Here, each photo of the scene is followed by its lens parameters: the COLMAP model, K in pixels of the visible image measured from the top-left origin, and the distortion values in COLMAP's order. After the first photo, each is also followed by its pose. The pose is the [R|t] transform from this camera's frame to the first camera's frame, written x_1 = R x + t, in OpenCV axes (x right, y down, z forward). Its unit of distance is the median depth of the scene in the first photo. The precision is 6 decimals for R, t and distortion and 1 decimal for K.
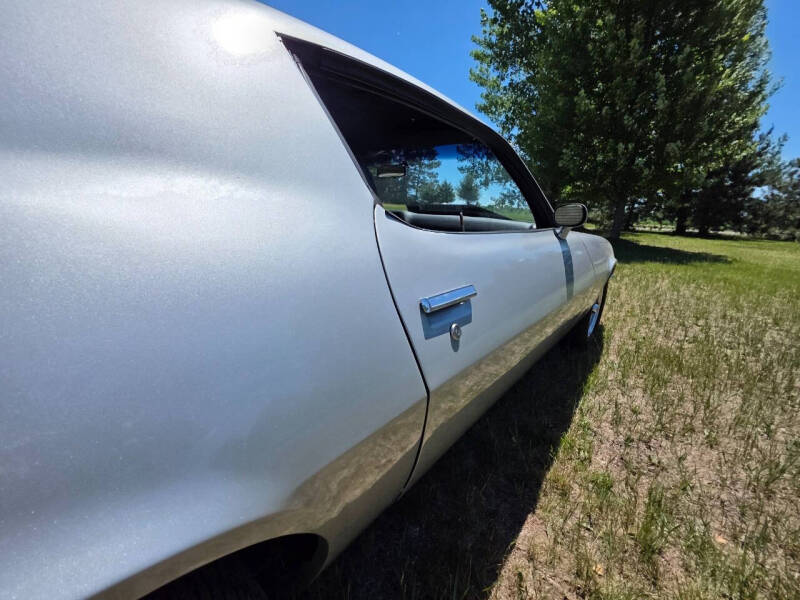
lens RADIAL K [[341.9, 0, 401.5], [0, 341.9, 301.3], [0, 0, 1]] dist [0.016282, 0.001836]
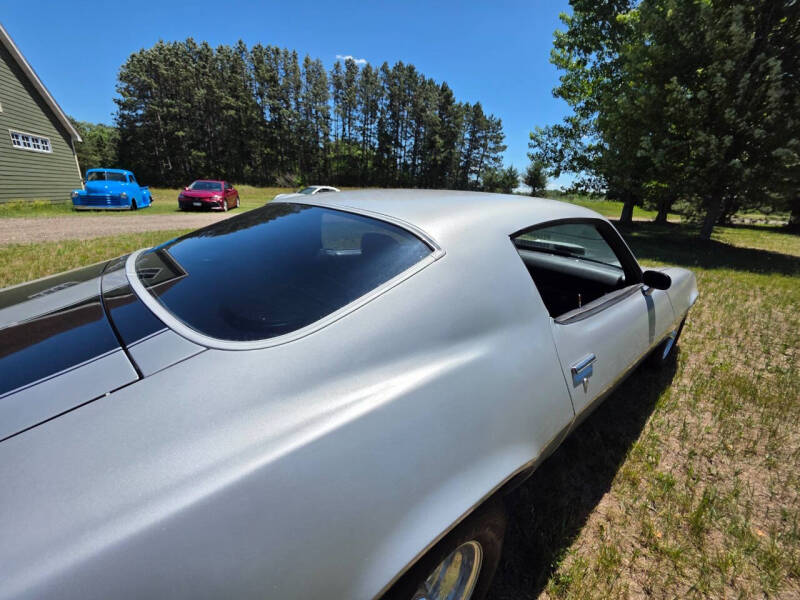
lens RADIAL K [[341.9, 0, 394.2], [0, 341.9, 297.6], [0, 0, 1]] dist [0.016282, 0.001836]
pose [[0.984354, 0.062814, -0.164624, -0.096468], [-0.055908, 0.997364, 0.046259, -0.065423], [0.167096, -0.036332, 0.985271, -0.165054]]
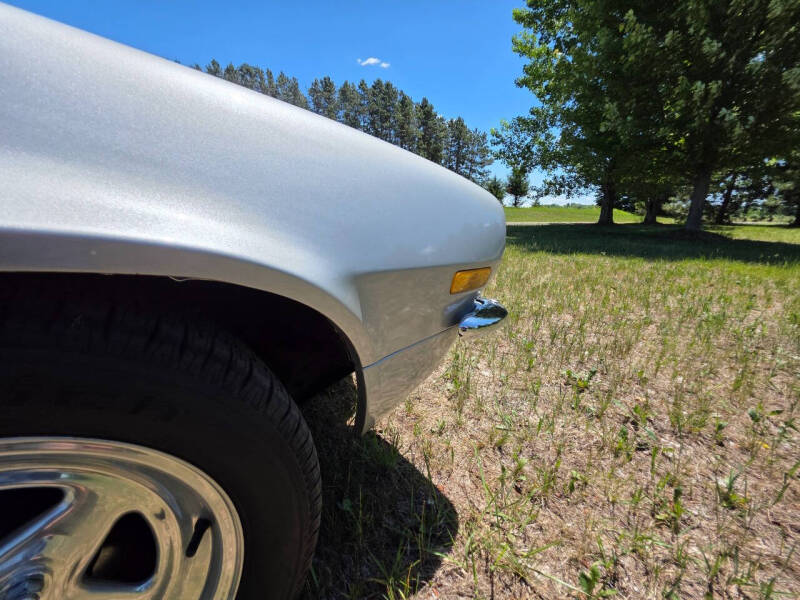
lens RADIAL K [[357.5, 0, 405.6], [0, 357.5, 303.8], [0, 0, 1]] dist [0.014544, -0.000496]
pose [[0.989108, 0.009847, -0.146859, 0.468483], [-0.012128, 0.999819, -0.014644, -0.059371], [0.146688, 0.016266, 0.989049, 0.604796]]
